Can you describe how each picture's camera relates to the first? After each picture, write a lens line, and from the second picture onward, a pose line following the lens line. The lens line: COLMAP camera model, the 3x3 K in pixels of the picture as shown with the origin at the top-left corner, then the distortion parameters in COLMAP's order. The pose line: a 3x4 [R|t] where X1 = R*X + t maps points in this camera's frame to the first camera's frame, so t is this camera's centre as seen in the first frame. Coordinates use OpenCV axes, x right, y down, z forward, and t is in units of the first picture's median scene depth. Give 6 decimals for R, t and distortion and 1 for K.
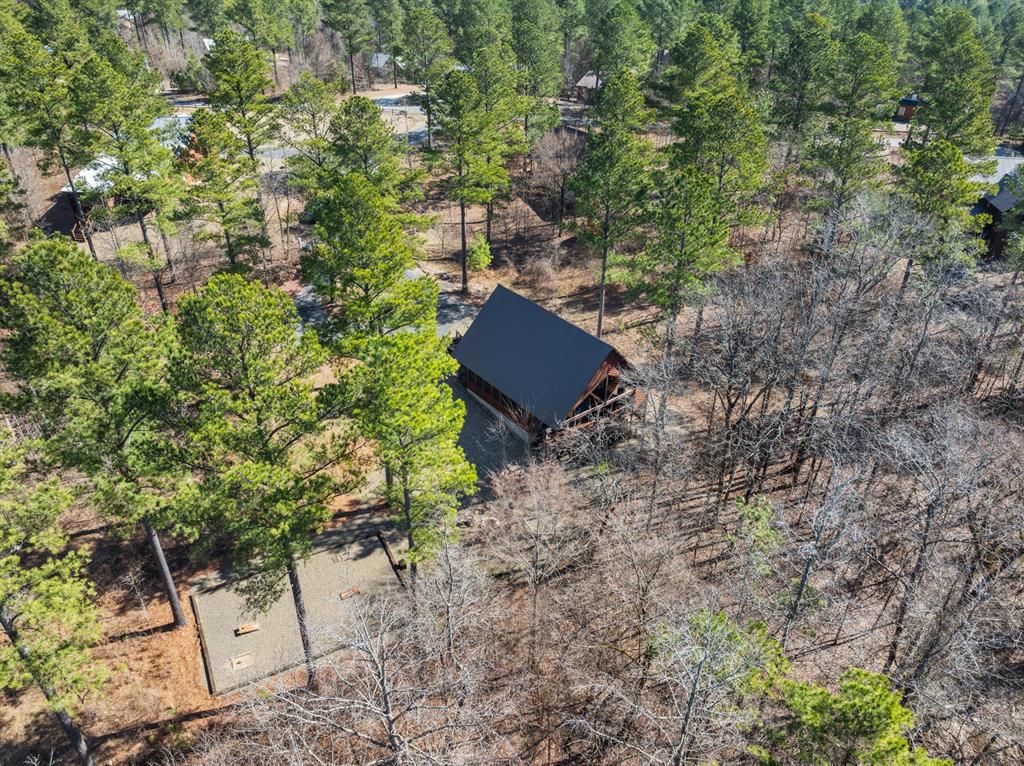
lens RADIAL K [[729.7, 0, 512.0], [0, 729.7, 383.0], [0, 0, 1]] dist [-0.026051, -0.002352]
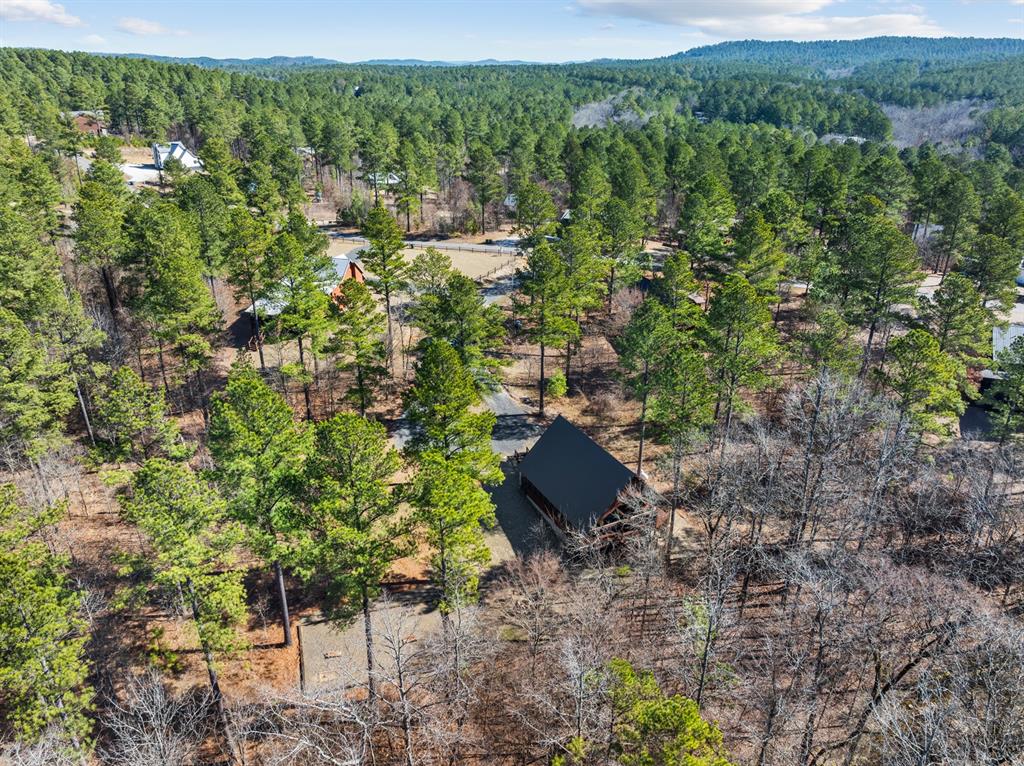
lens RADIAL K [[736.0, 0, 512.0], [0, 736.0, 383.0], [0, 0, 1]] dist [-0.004444, -0.003149]
pose [[0.981626, 0.074286, -0.175762, 0.175041], [-0.098076, 0.986548, -0.130786, -0.020409], [0.163682, 0.145621, 0.975706, -0.383119]]
